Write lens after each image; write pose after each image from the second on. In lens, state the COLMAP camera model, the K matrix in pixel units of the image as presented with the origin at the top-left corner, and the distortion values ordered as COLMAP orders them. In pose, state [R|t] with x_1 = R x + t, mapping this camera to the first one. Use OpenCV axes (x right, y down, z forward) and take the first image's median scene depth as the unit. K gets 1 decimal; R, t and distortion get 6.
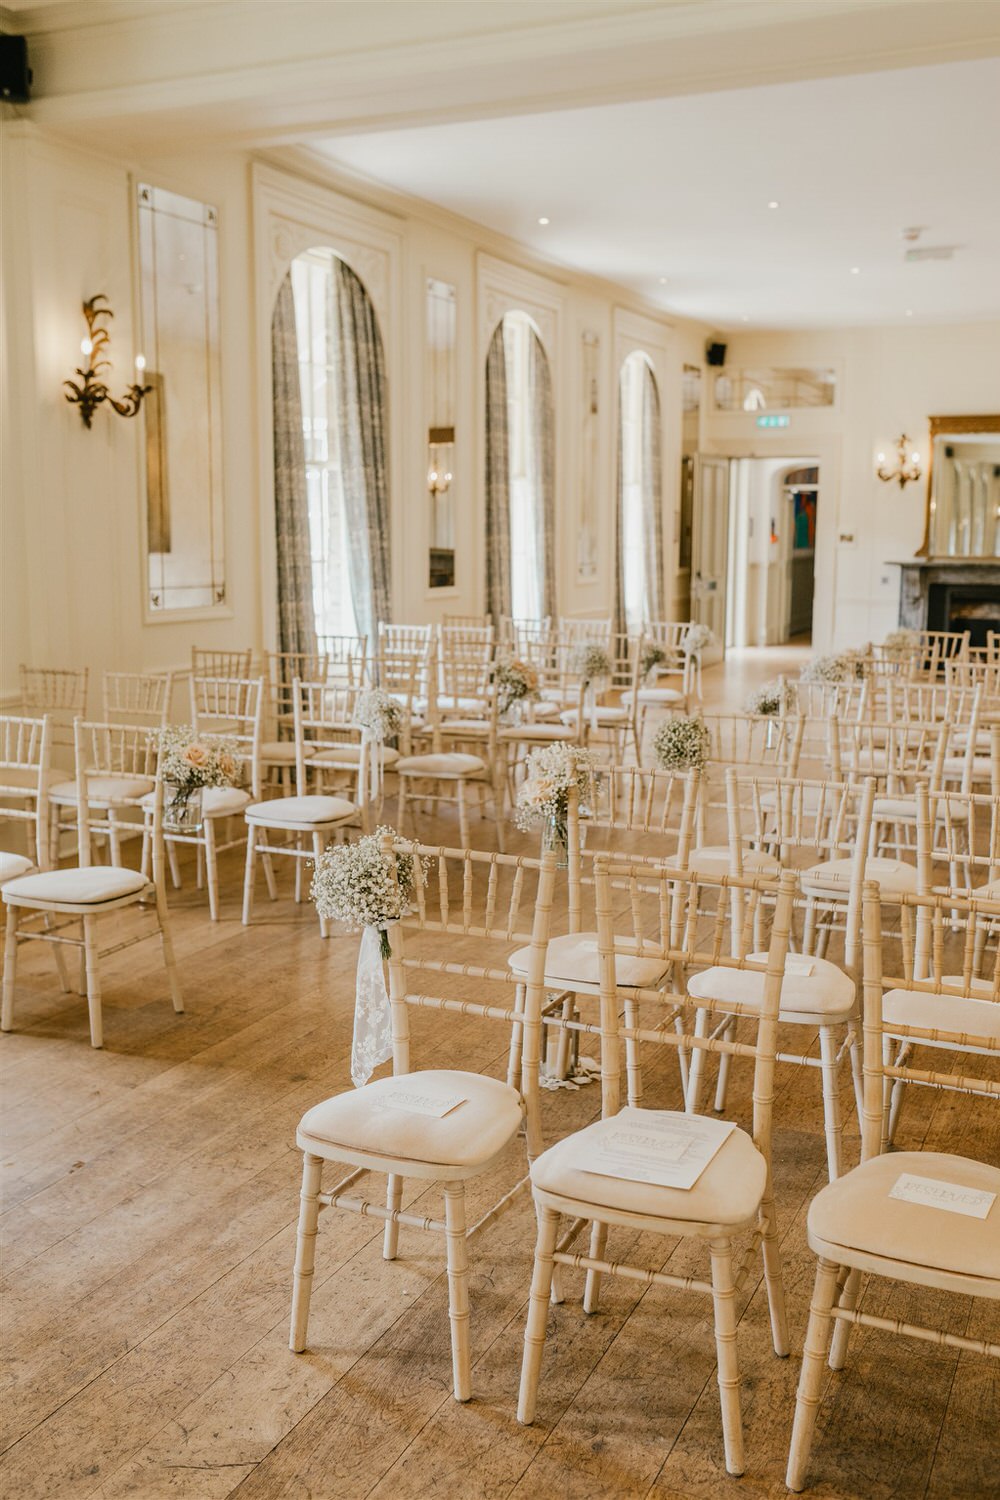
lens RADIAL K [[1483.8, 0, 503.3], [0, 1483.8, 750.4], [0, 0, 1]] dist [0.002780, 0.000000]
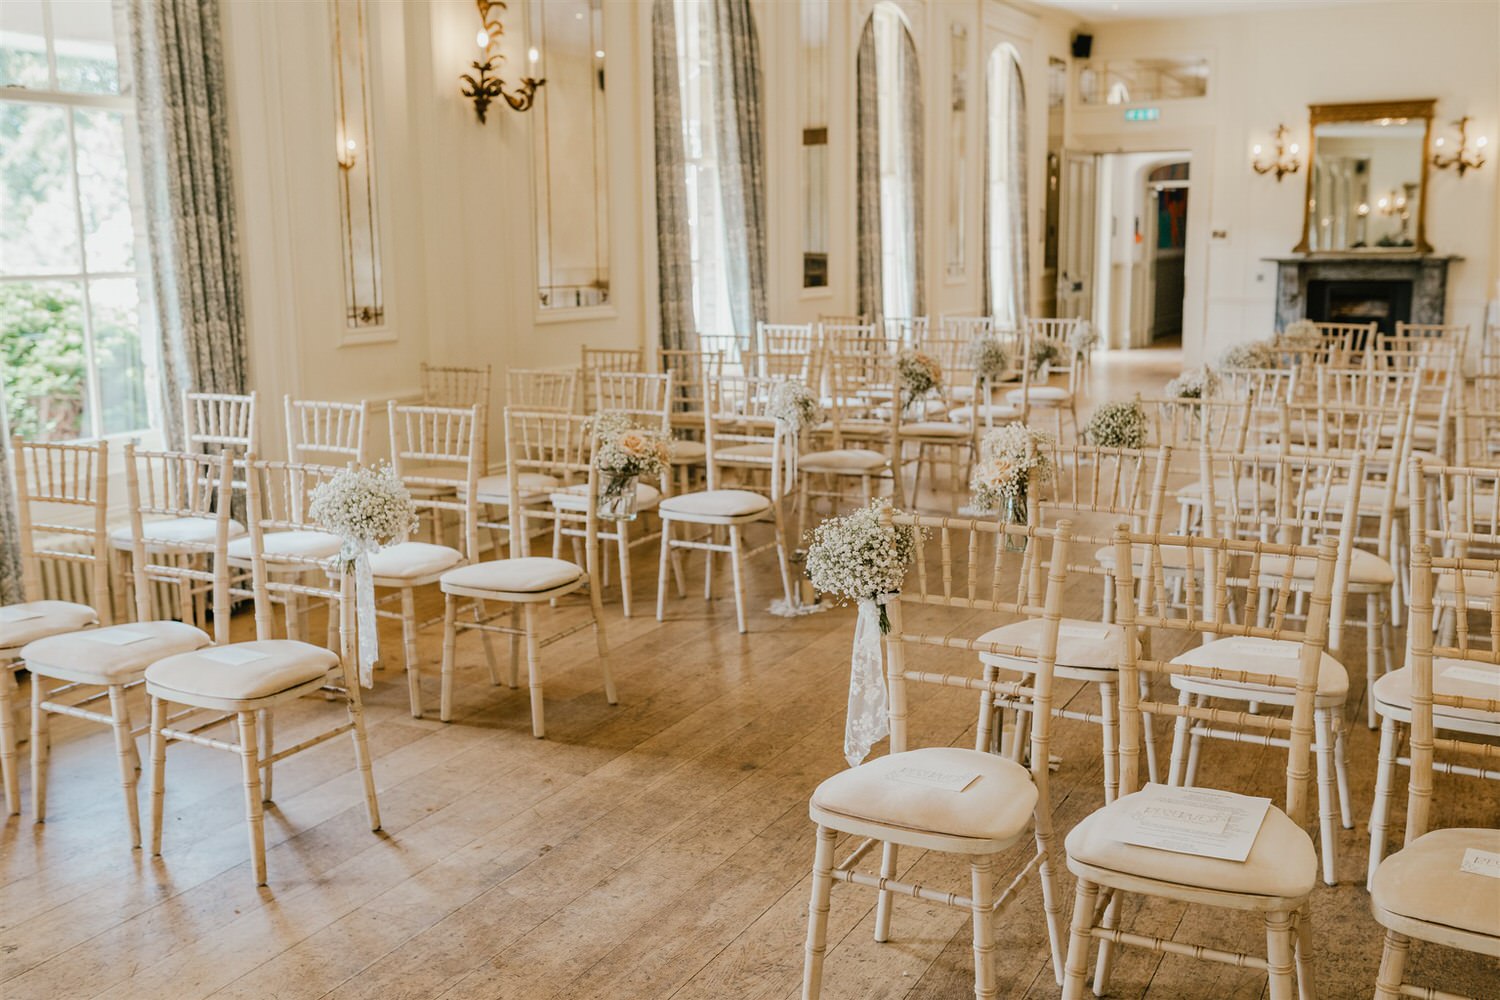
lens RADIAL K [[1483.8, 0, 651.0], [0, 1483.8, 535.4], [0, 0, 1]] dist [0.002780, 0.000000]
pose [[0.998231, -0.006497, -0.059096, -0.118692], [0.008174, 0.999569, 0.028179, 0.032166], [0.058887, -0.028613, 0.997855, 0.014220]]
